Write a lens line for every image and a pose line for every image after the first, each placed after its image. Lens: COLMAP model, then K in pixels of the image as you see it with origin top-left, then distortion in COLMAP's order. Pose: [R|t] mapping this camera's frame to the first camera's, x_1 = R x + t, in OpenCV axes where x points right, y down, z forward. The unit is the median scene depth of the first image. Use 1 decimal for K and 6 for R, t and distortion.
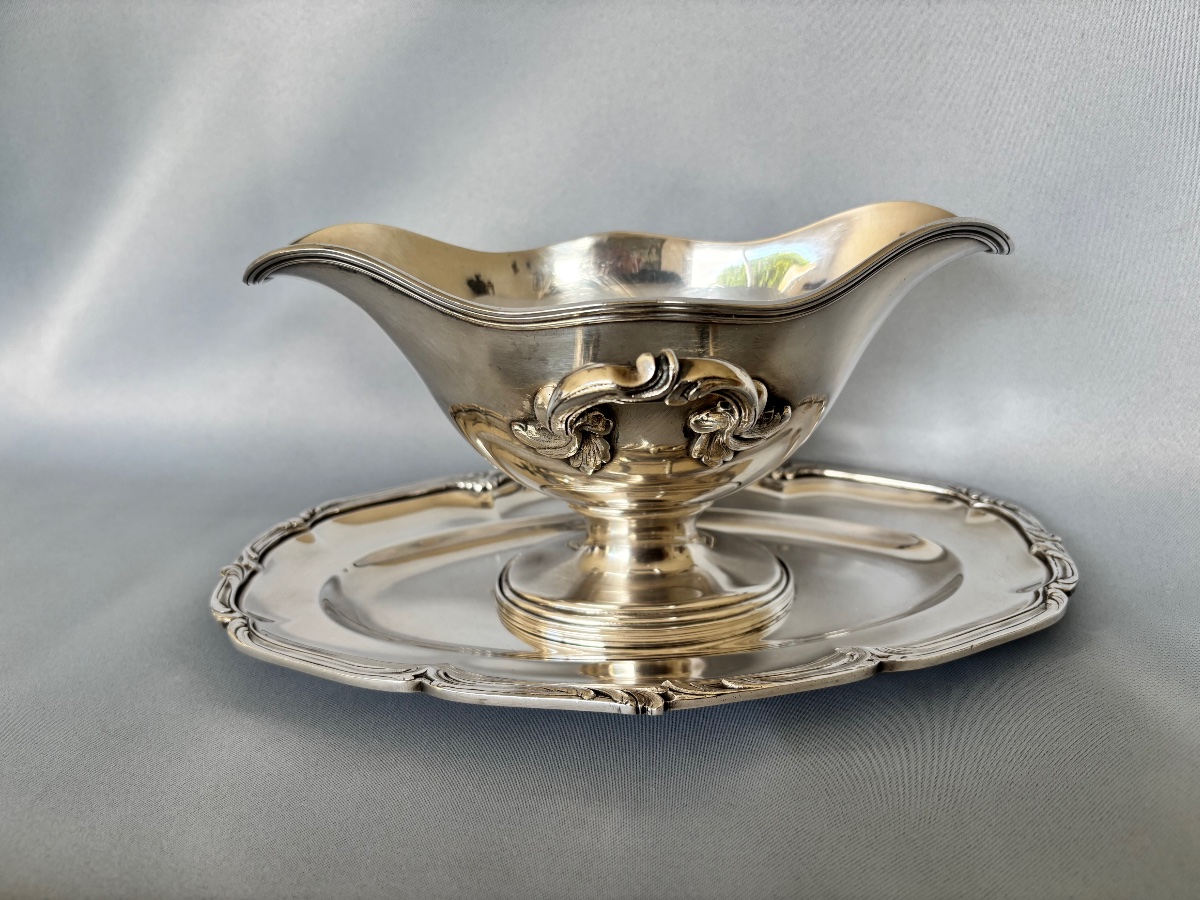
lens RADIAL K [[931.3, 0, 600.0], [0, 931.3, 450.0], [0, 0, 1]] dist [-0.009548, -0.007858]
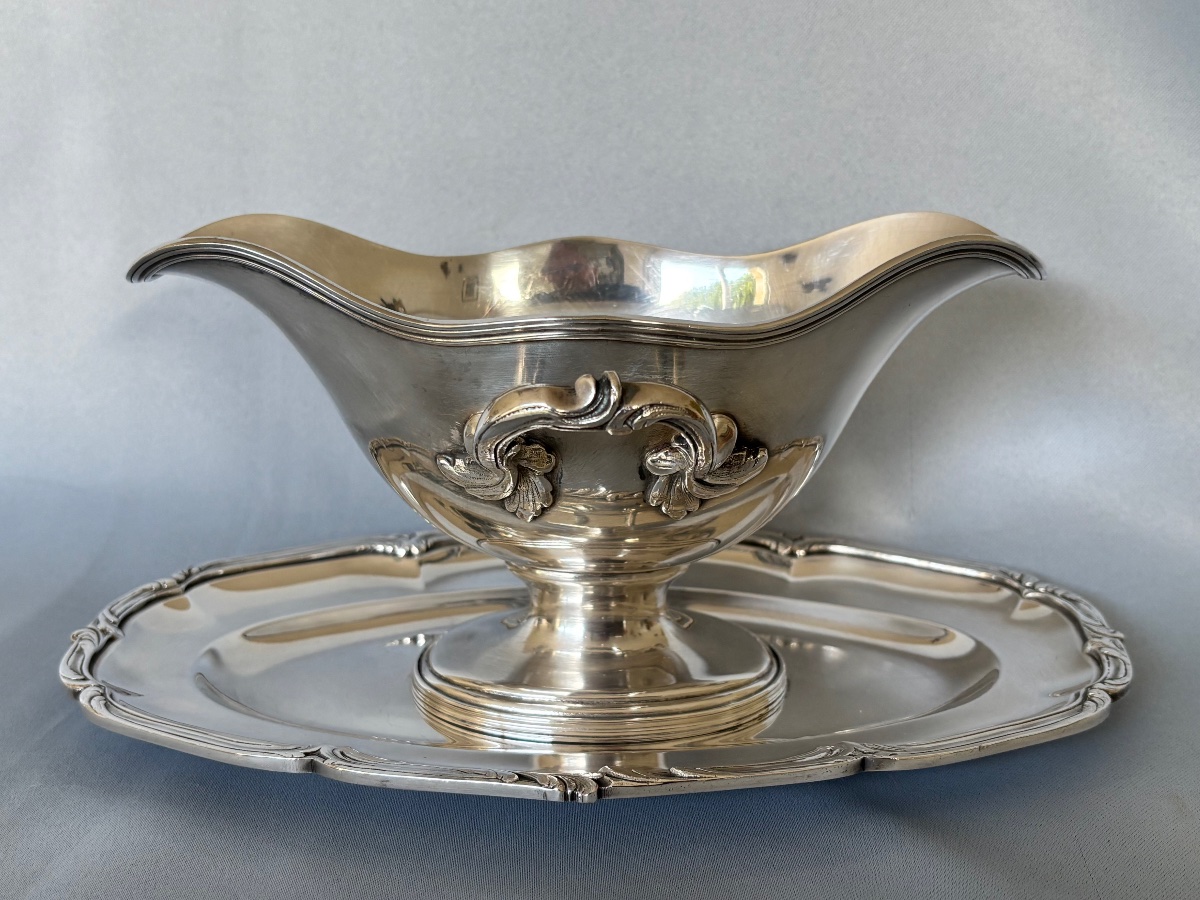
lens RADIAL K [[1388.9, 0, 600.0], [0, 1388.9, 450.0], [0, 0, 1]] dist [0.006088, -0.031215]
pose [[0.999227, 0.038901, -0.005738, 0.053733], [-0.039217, 0.996536, -0.073334, 0.047051], [0.002865, 0.073503, 0.997291, -0.229031]]
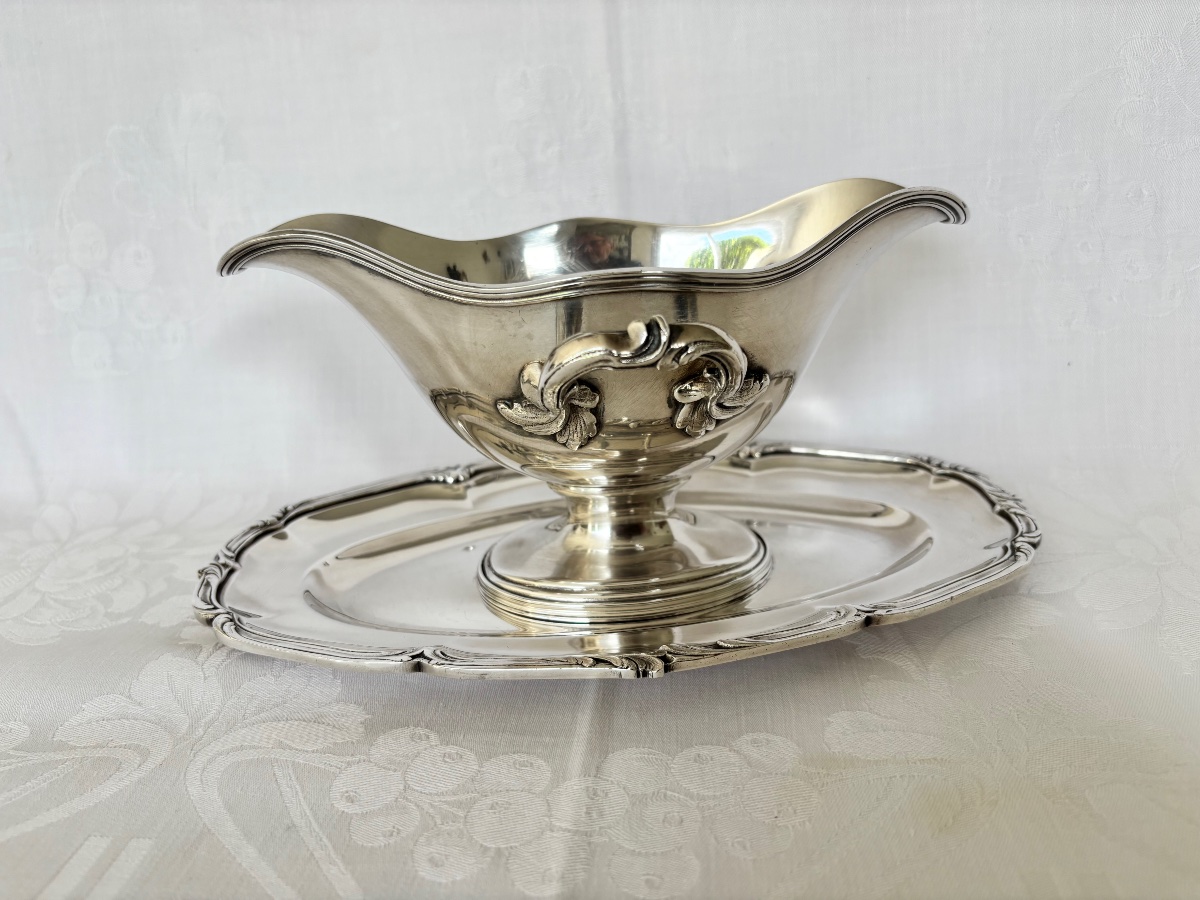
lens RADIAL K [[931.3, 0, 600.0], [0, 931.3, 450.0], [0, 0, 1]] dist [-0.009548, -0.007858]
pose [[0.996915, -0.043735, 0.065168, -0.046985], [0.044403, 0.998975, -0.008848, 0.034008], [-0.064714, 0.011714, 0.997835, -0.013838]]
